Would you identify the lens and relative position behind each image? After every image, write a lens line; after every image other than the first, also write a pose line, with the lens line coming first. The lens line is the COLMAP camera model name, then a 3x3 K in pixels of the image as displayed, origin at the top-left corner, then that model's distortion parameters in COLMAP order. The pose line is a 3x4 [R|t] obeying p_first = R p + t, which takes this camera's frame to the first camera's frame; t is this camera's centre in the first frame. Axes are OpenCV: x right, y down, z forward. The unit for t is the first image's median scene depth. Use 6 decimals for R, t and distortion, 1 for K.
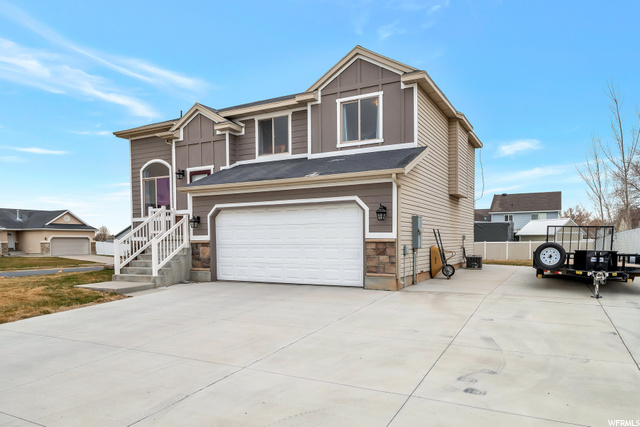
lens RADIAL K [[438.9, 0, 319.6], [0, 438.9, 256.2], [0, 0, 1]] dist [0.000123, -0.000236]
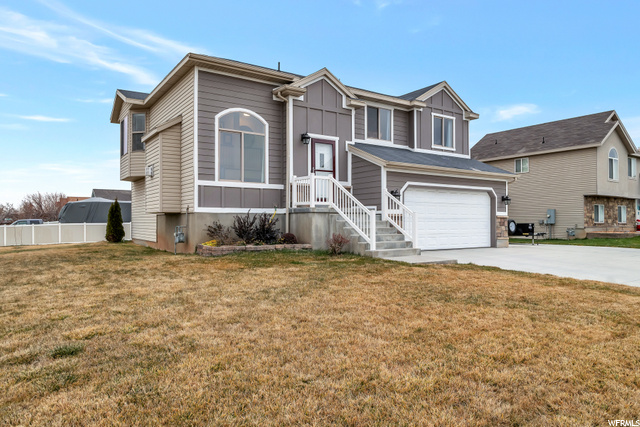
lens RADIAL K [[430.8, 0, 320.0], [0, 430.8, 213.5], [0, 0, 1]] dist [0.001565, 0.000112]
pose [[0.465743, 0.025506, 0.884552, -1.294225], [0.026429, 0.998738, -0.042714, 0.001736], [-0.884525, 0.043271, 0.464481, 0.703186]]
